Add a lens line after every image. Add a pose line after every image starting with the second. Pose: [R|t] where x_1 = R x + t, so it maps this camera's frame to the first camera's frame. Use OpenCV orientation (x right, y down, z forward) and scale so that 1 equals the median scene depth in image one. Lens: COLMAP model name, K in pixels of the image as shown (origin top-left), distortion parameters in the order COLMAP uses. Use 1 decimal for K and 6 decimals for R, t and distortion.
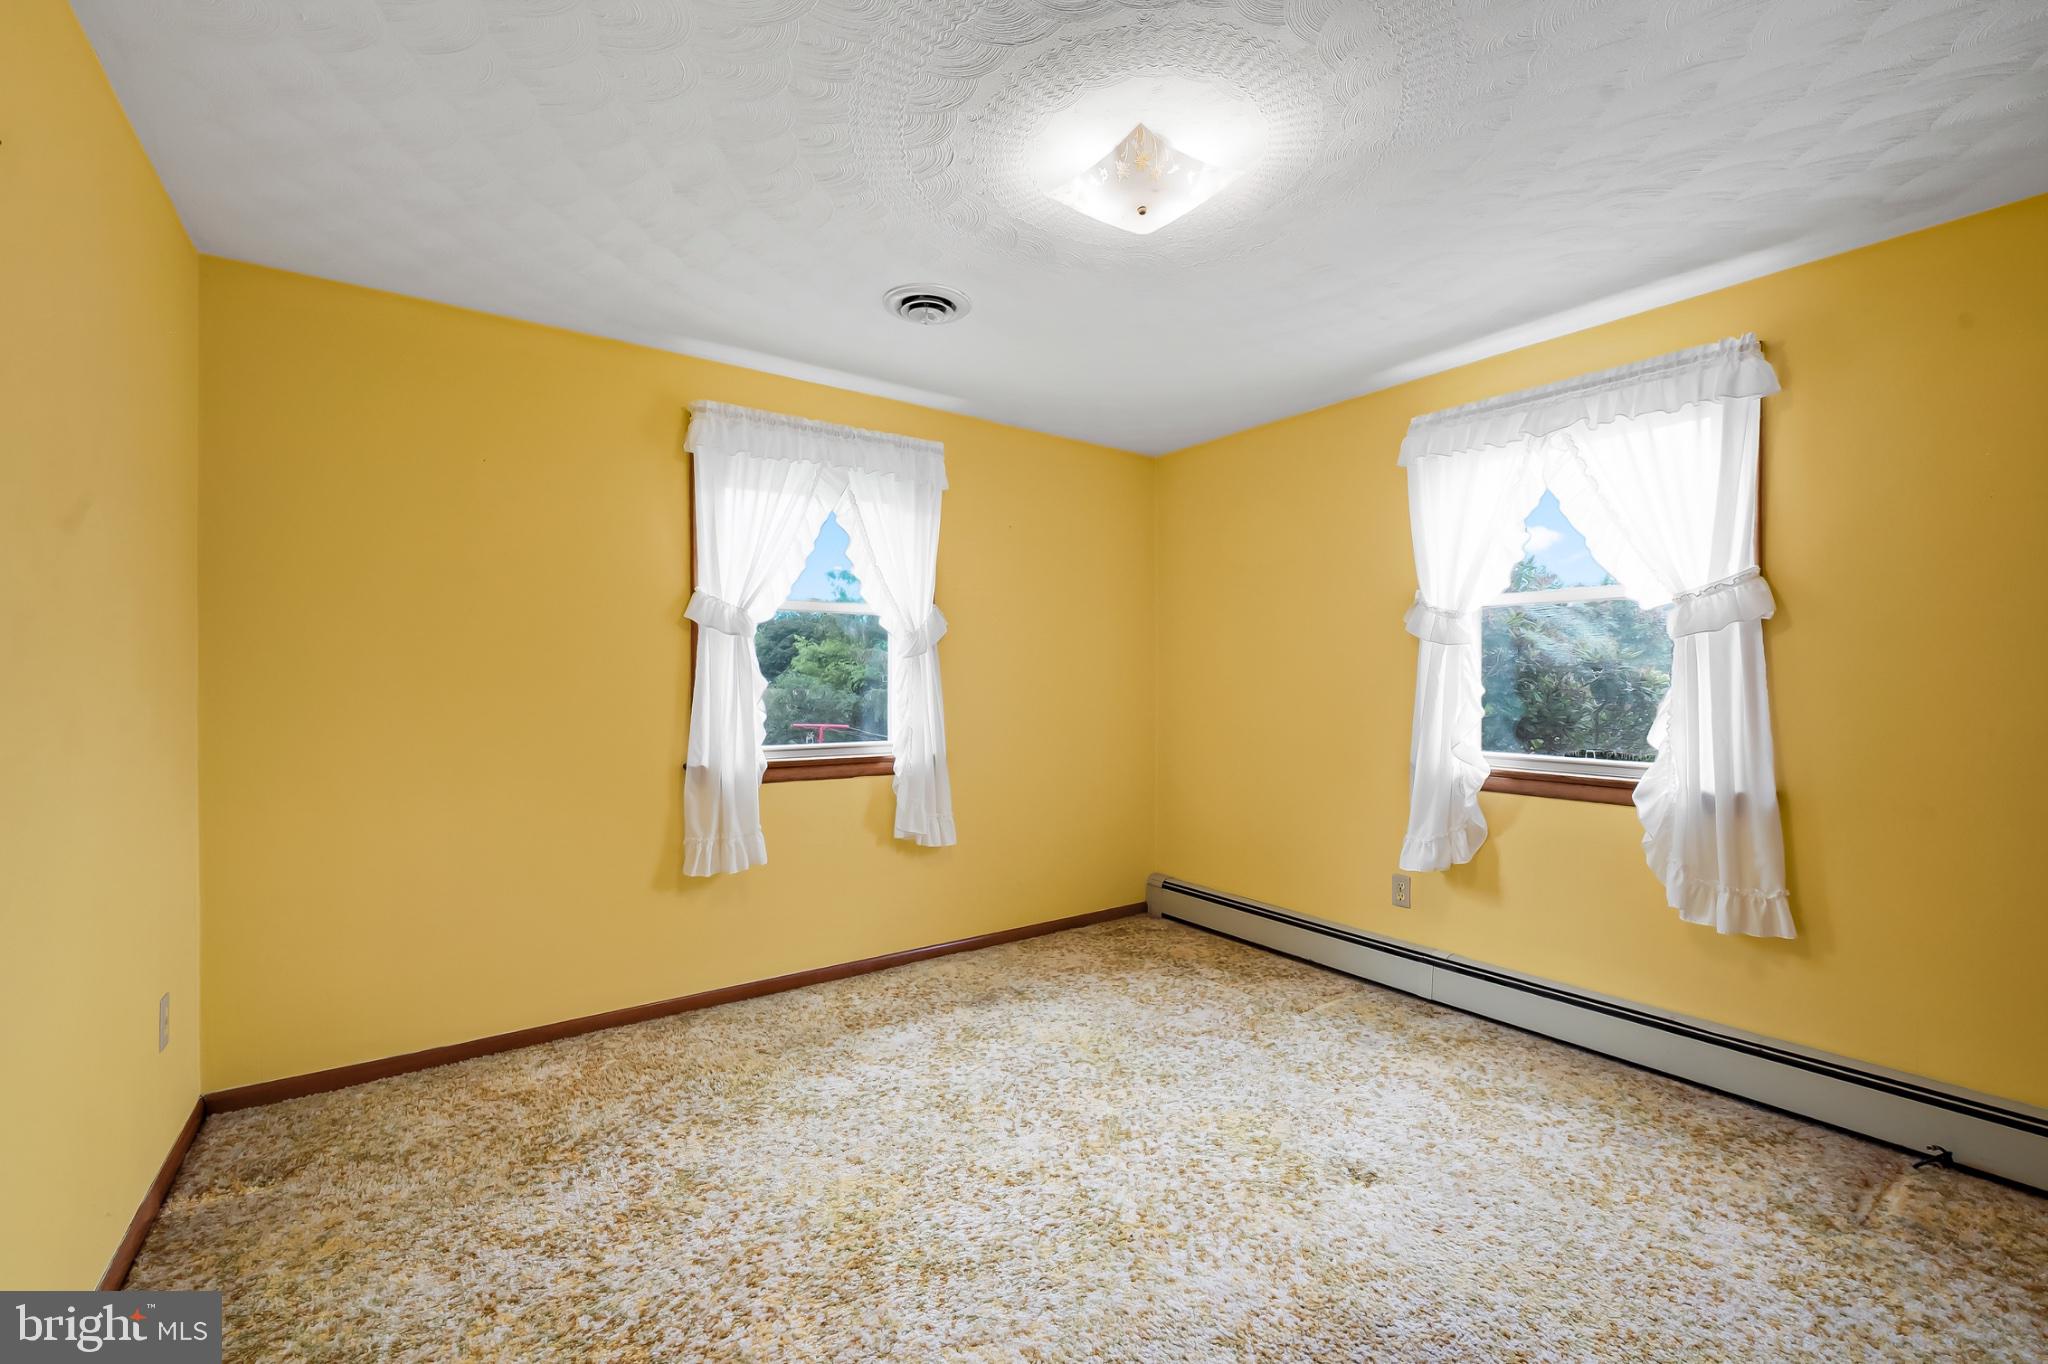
lens RADIAL K [[823.0, 0, 1021.9], [0, 823.0, 690.2], [0, 0, 1]] dist [-0.009466, -0.000031]
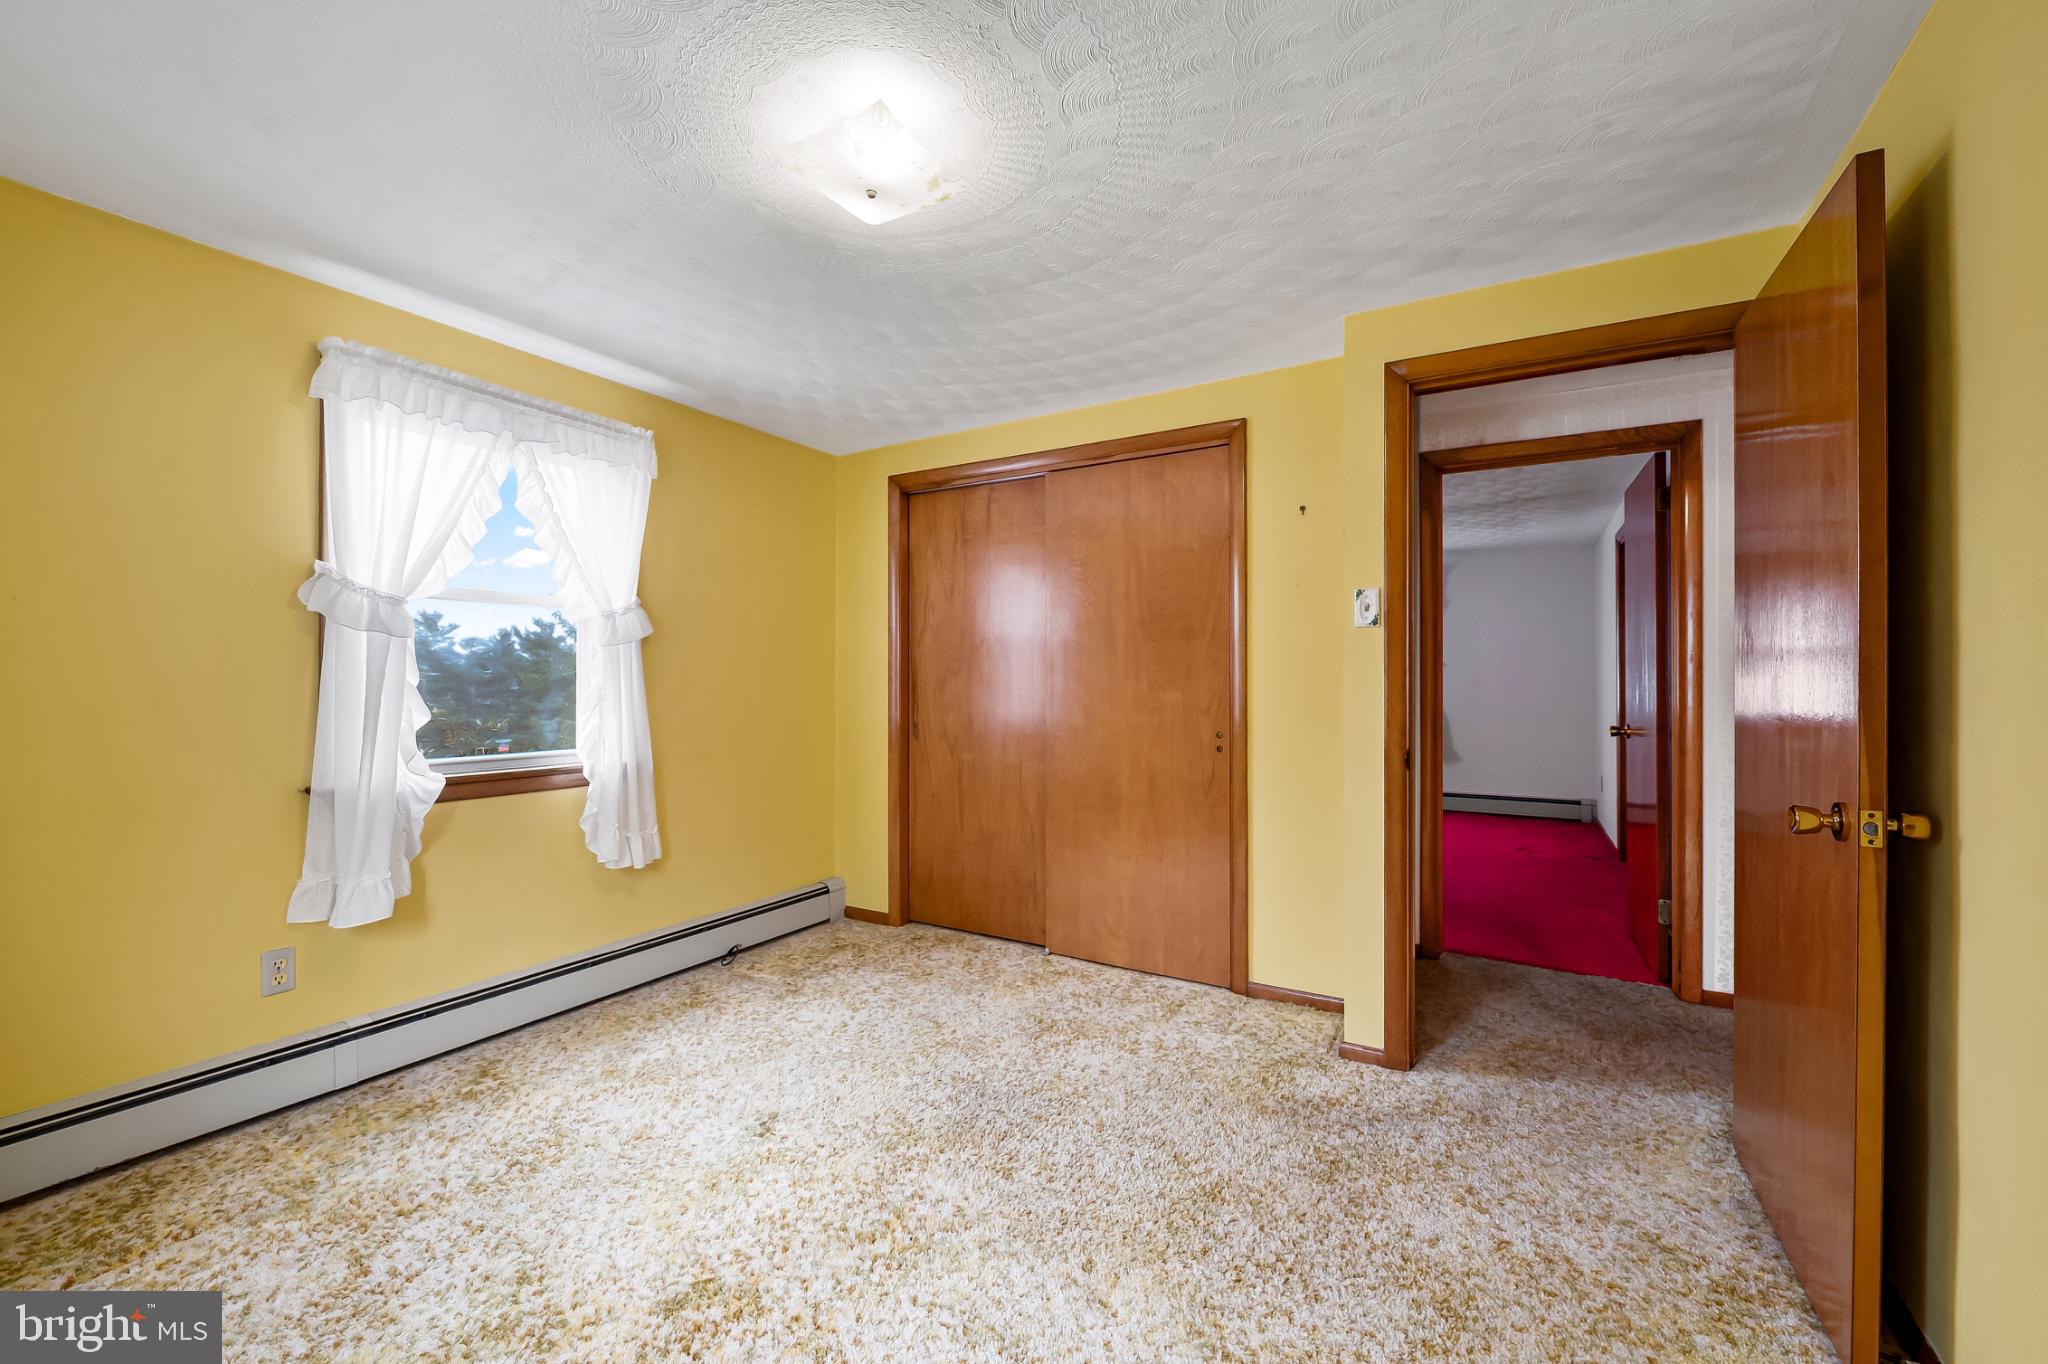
lens RADIAL K [[823.0, 0, 1021.9], [0, 823.0, 690.2], [0, 0, 1]] dist [-0.009466, -0.000031]
pose [[-0.392846, -0.019560, 0.919396, -0.619616], [0.003378, 0.999736, 0.022712, -0.023524], [-0.919598, 0.012028, -0.392676, 0.936726]]
